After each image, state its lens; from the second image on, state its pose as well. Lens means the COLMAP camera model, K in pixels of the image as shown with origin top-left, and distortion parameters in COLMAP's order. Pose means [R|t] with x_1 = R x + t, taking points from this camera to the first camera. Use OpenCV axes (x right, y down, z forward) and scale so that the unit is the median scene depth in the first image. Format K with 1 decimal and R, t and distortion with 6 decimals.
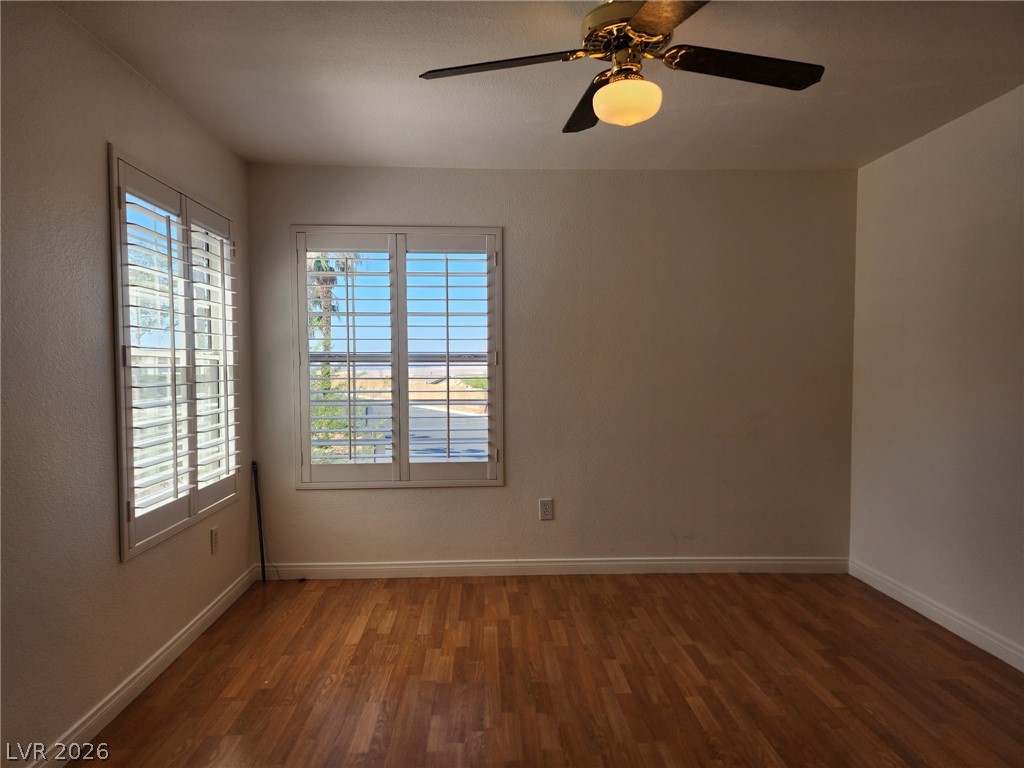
lens RADIAL K [[678.9, 0, 512.0], [0, 678.9, 393.0], [0, 0, 1]] dist [0.067210, -0.031235]
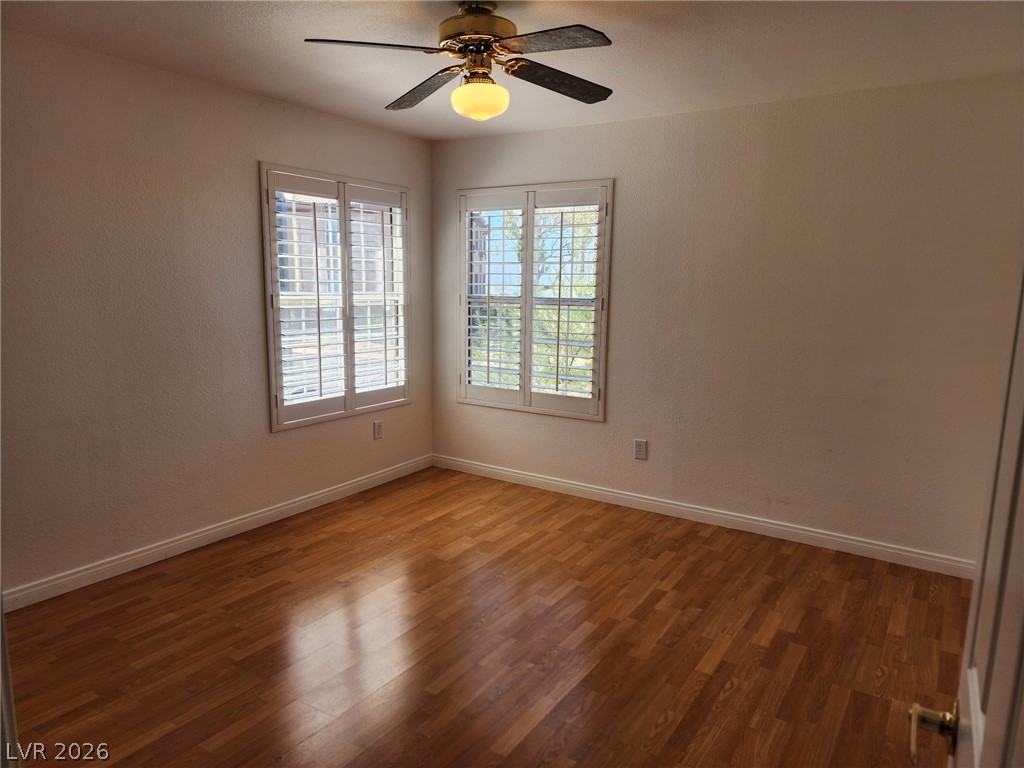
lens RADIAL K [[678.9, 0, 517.2], [0, 678.9, 389.8], [0, 0, 1]] dist [0.067210, -0.031235]
pose [[0.818459, 0.108375, -0.564251, 0.497049], [-0.042987, 0.990848, 0.127957, -0.049870], [0.572954, -0.080472, 0.815627, 0.031136]]
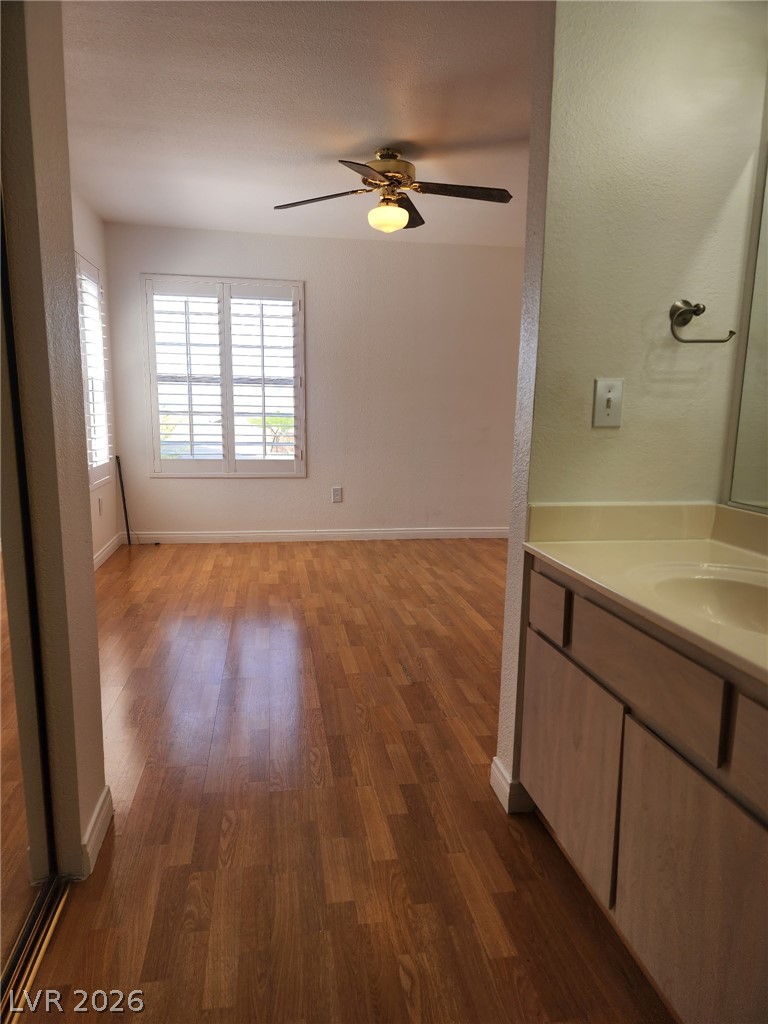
lens RADIAL K [[678.9, 0, 388.7], [0, 678.9, 520.7], [0, 0, 1]] dist [0.067210, -0.031235]
pose [[0.990987, -0.004156, 0.133896, -0.031361], [-0.012535, 0.992256, 0.123572, 0.053556], [-0.133372, -0.124136, 0.983261, -0.395986]]
